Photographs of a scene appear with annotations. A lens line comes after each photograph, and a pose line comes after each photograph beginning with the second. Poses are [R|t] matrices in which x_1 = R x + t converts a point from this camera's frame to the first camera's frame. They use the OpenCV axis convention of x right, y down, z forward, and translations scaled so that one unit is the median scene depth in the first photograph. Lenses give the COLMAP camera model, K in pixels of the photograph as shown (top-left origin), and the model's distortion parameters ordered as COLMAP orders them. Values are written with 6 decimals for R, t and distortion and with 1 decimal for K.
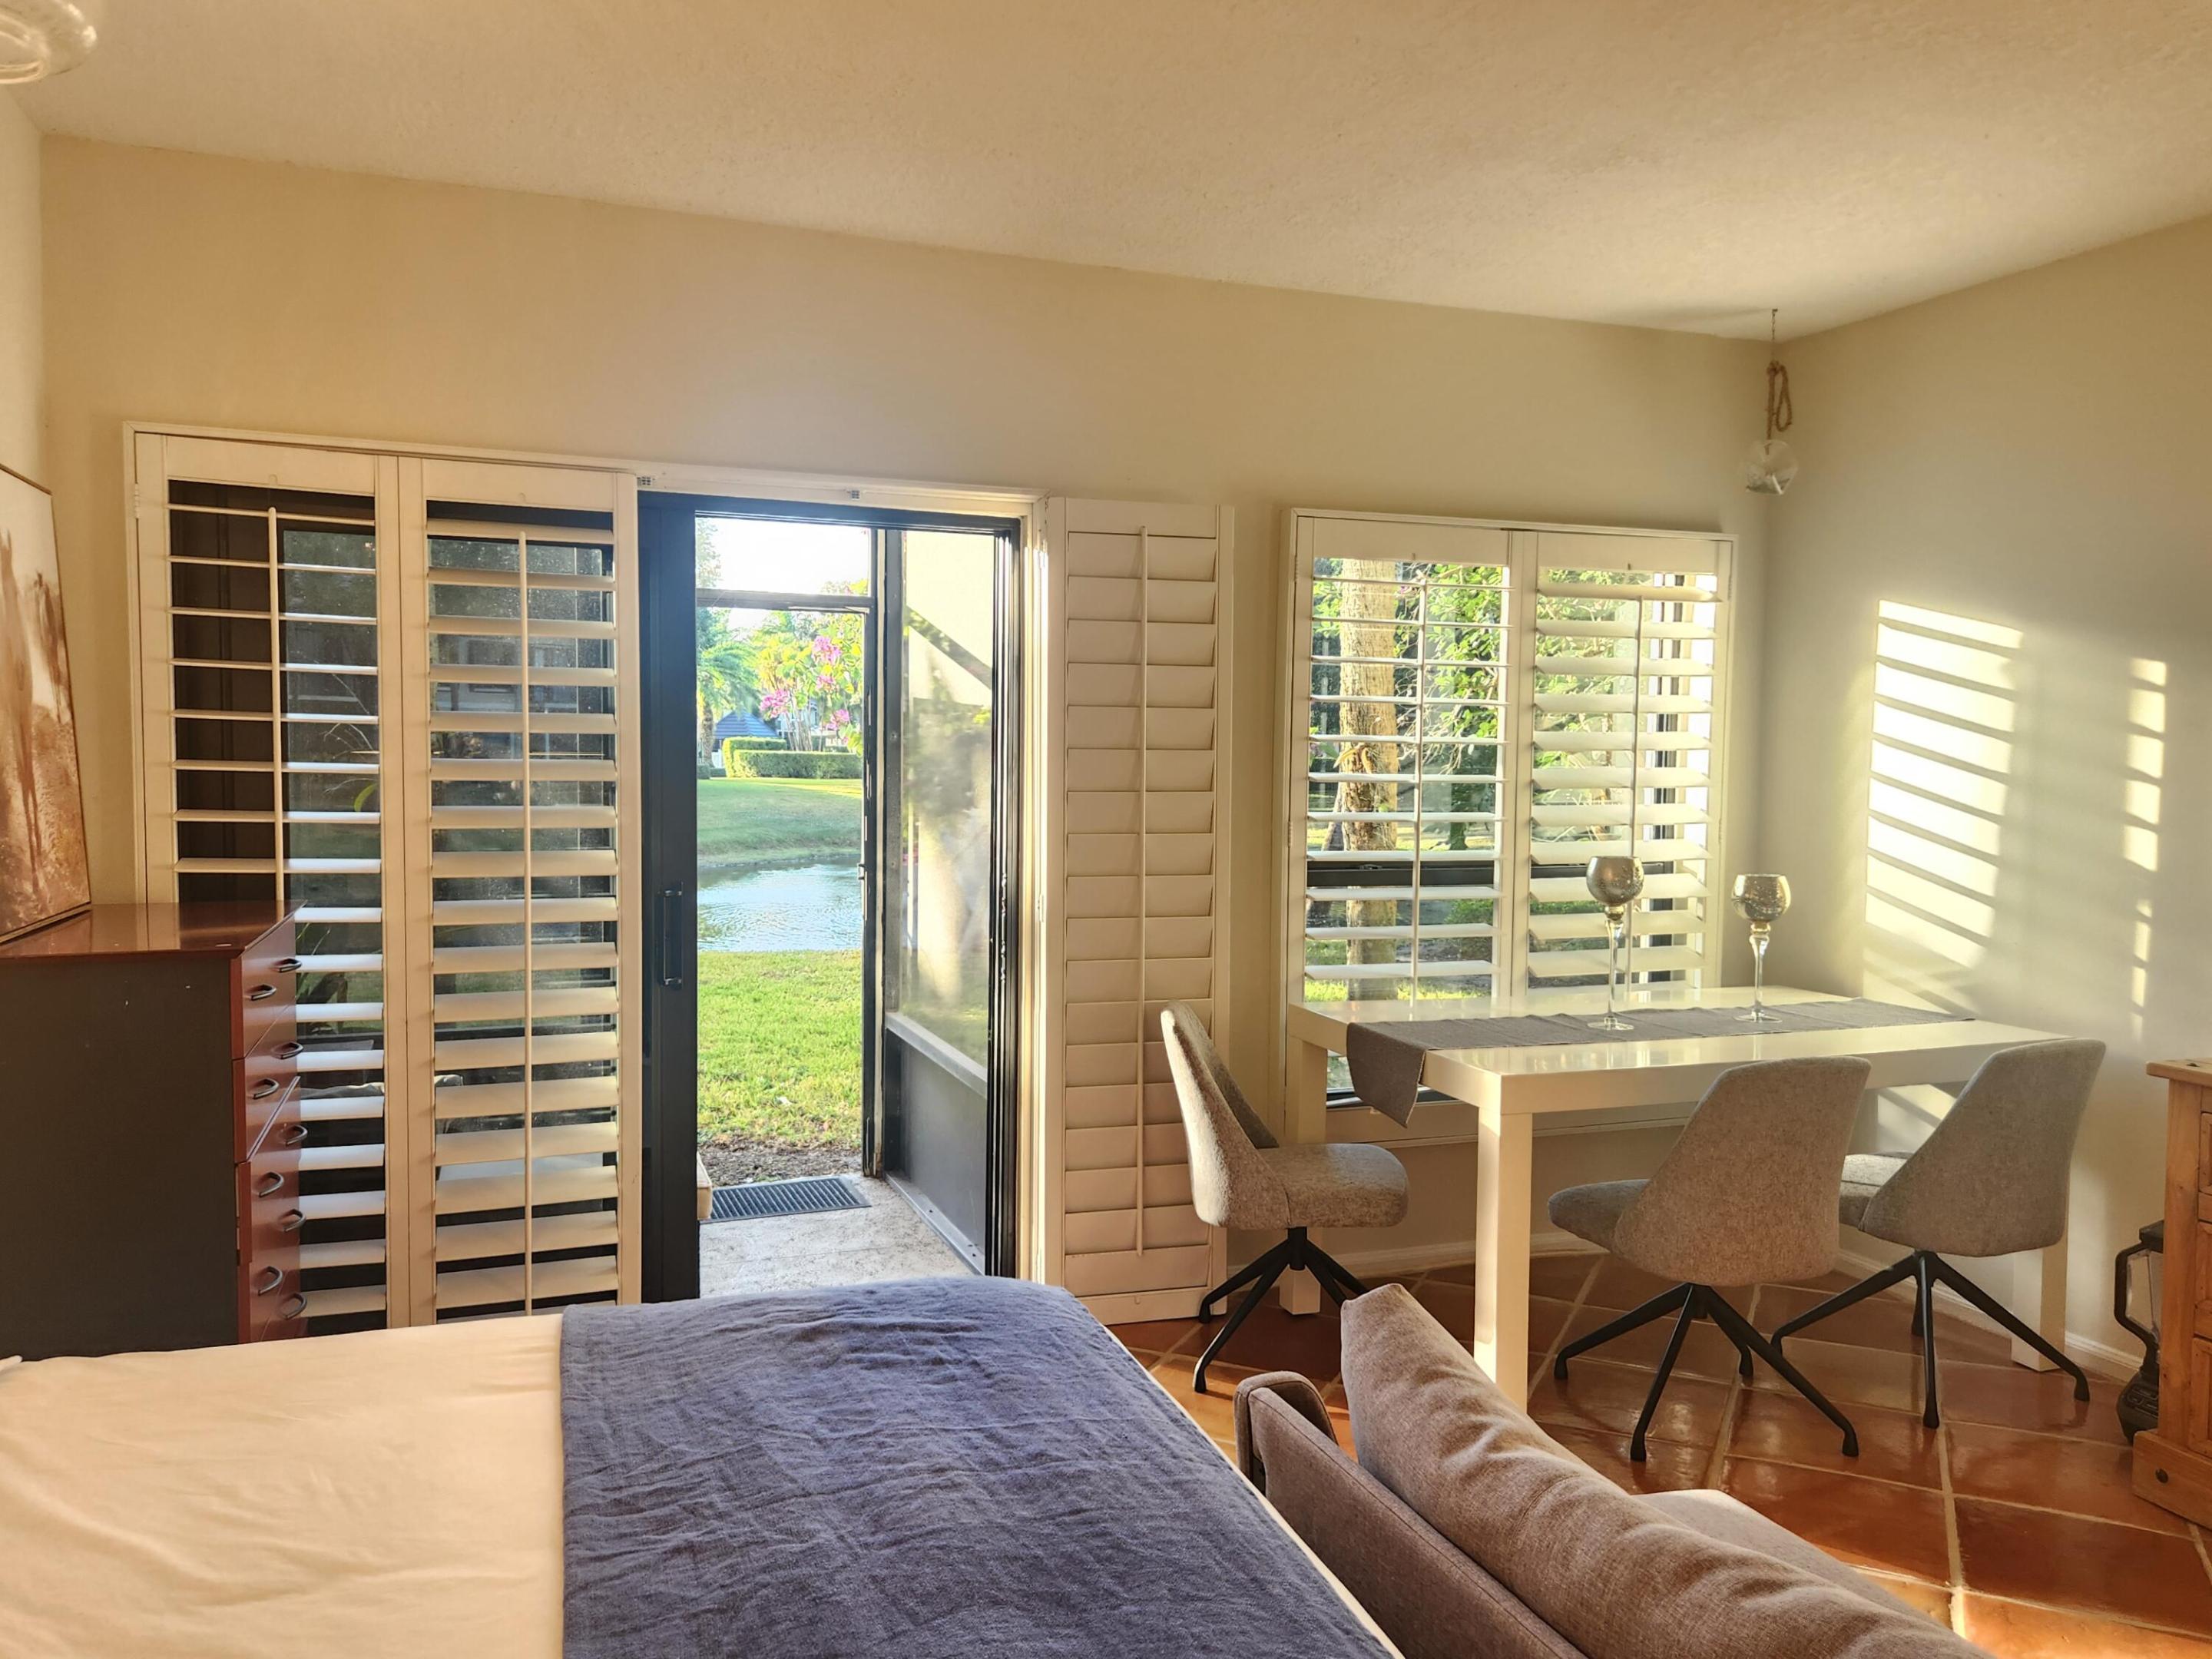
lens RADIAL K [[1644.5, 0, 1112.6], [0, 1644.5, 832.9], [0, 0, 1]] dist [0.081302, -0.076768]
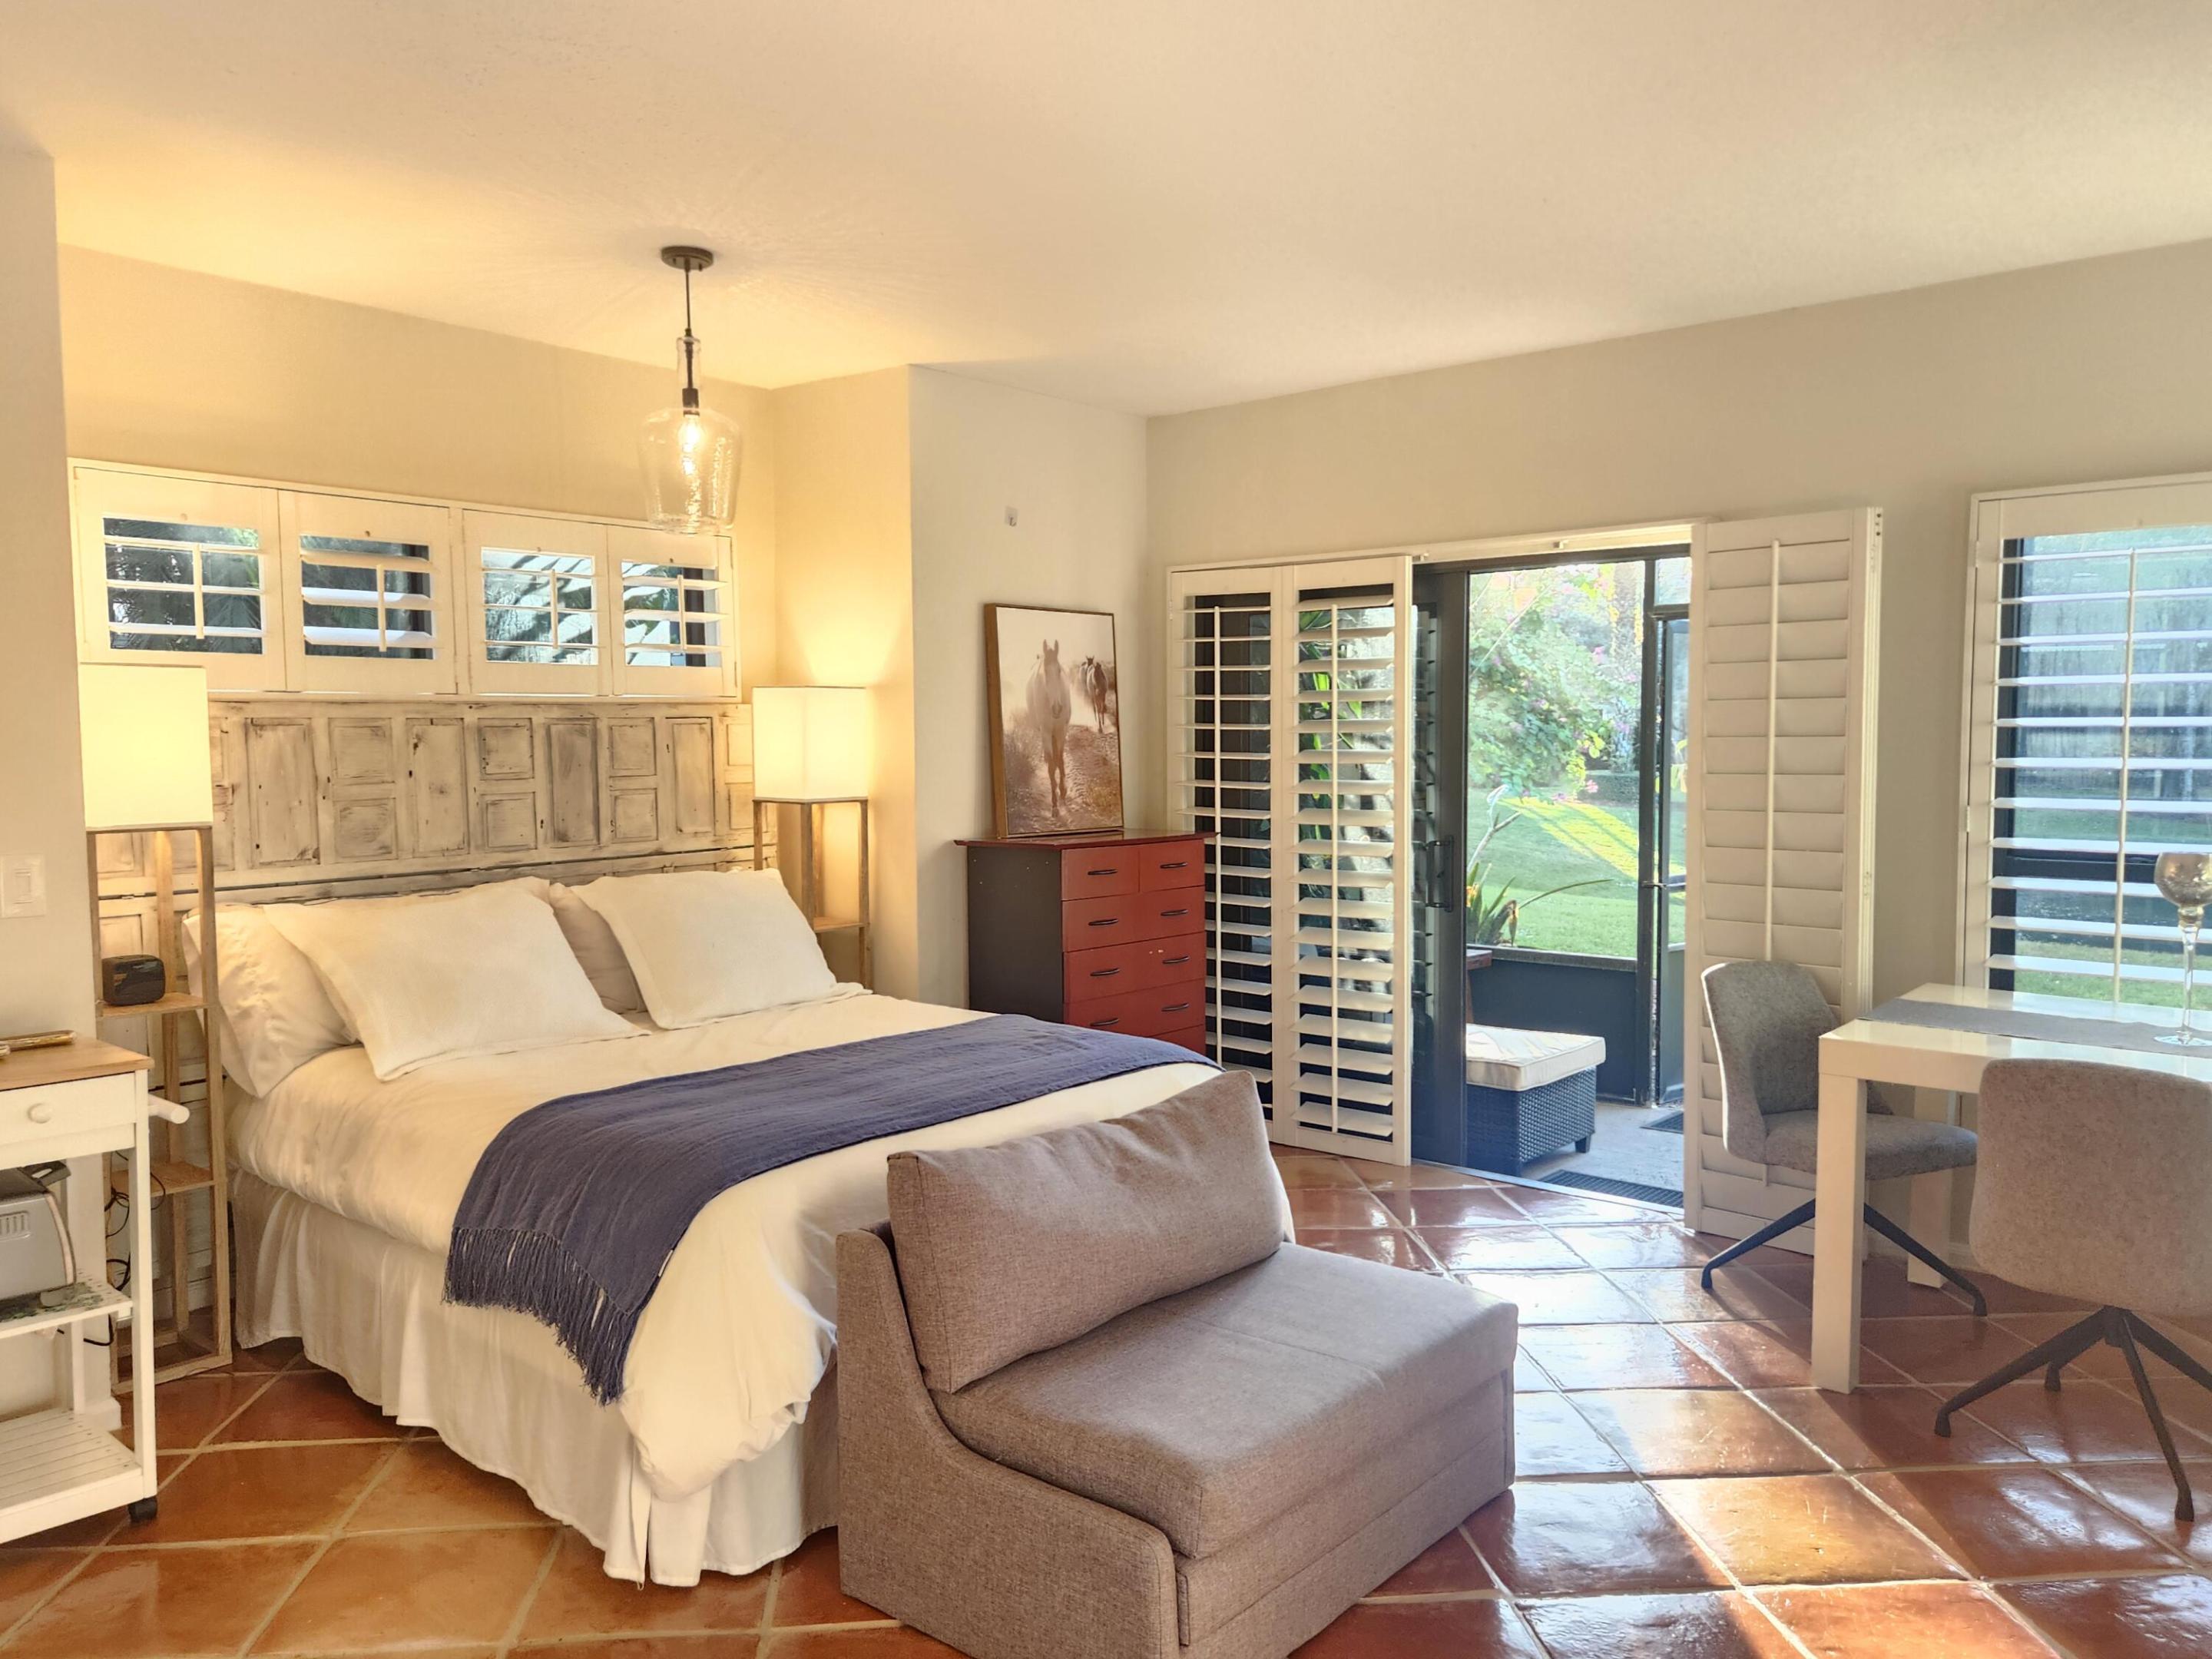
lens RADIAL K [[1644.5, 0, 1076.1], [0, 1644.5, 838.7], [0, 0, 1]] dist [0.081302, -0.076768]
pose [[0.483903, 0.042833, -0.874073, 0.801560], [-0.034555, 0.998958, 0.029823, 0.001036], [0.874439, 0.015772, 0.484879, 0.033986]]
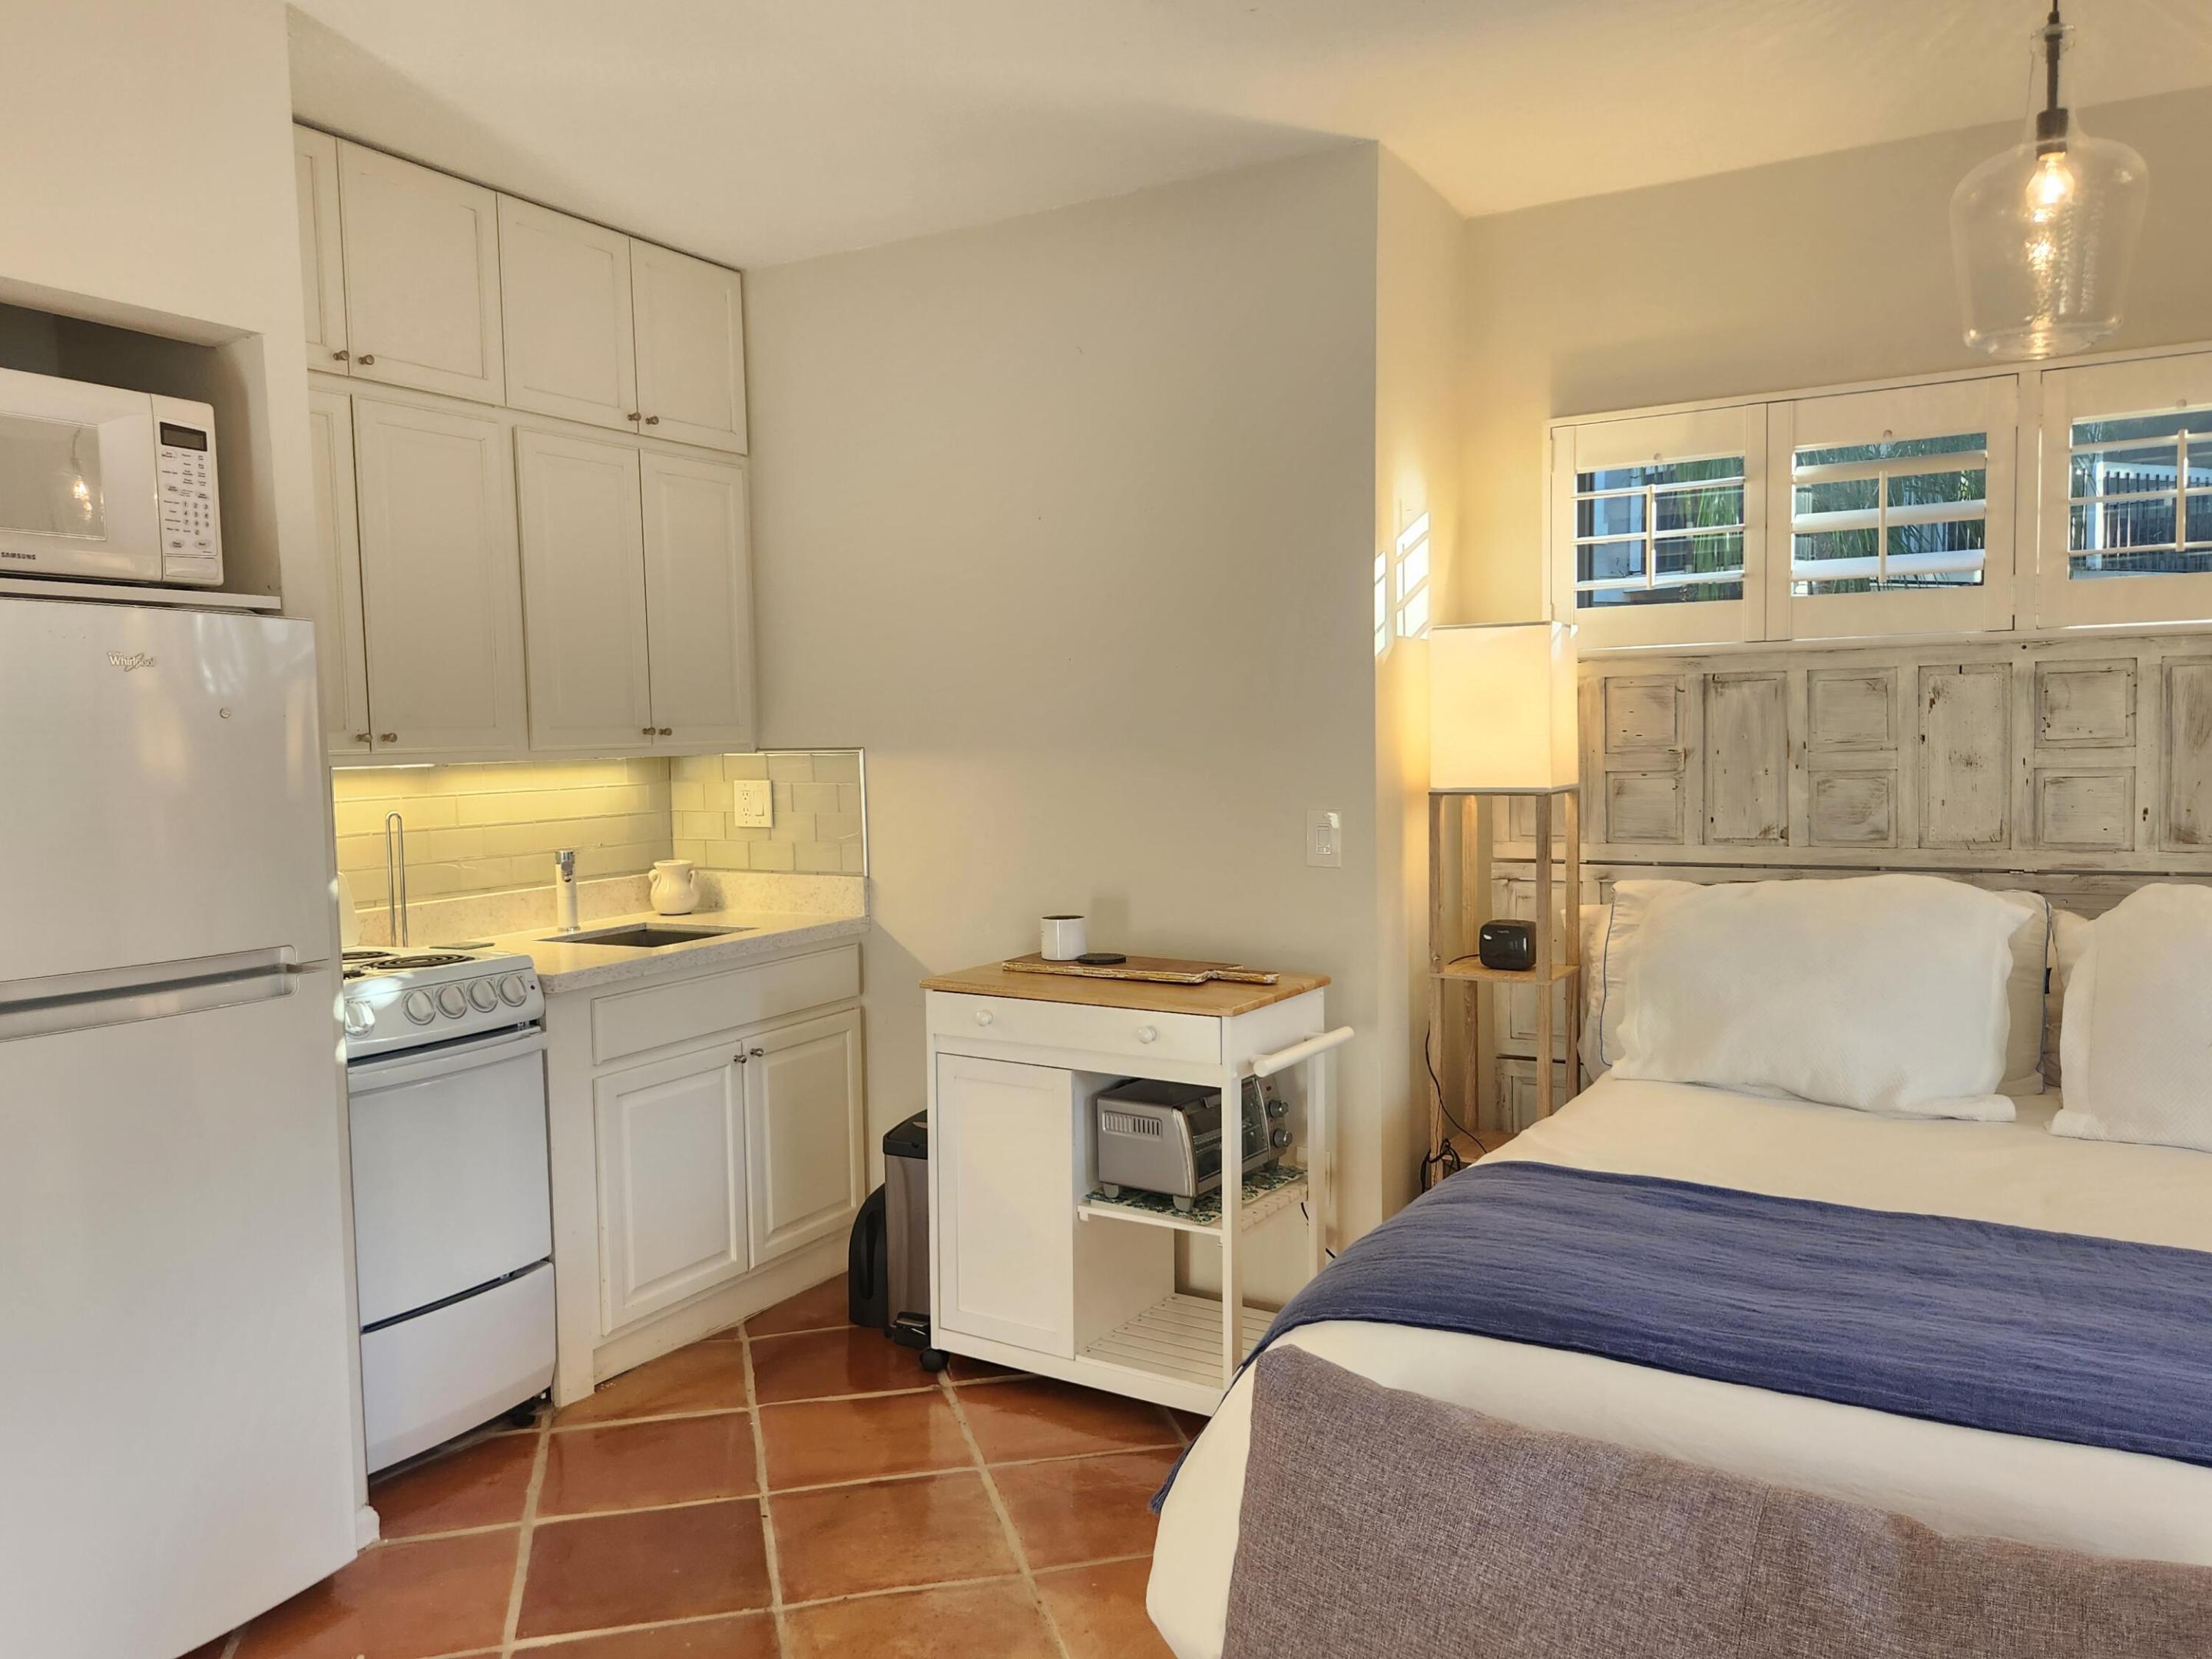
lens RADIAL K [[1644.5, 0, 1084.9], [0, 1644.5, 838.0], [0, 0, 1]] dist [0.081302, -0.076768]
pose [[-0.777696, 0.045325, -0.627004, 0.473861], [-0.023019, 0.994675, 0.100455, -0.020150], [0.628219, 0.092557, -0.772512, 0.601943]]
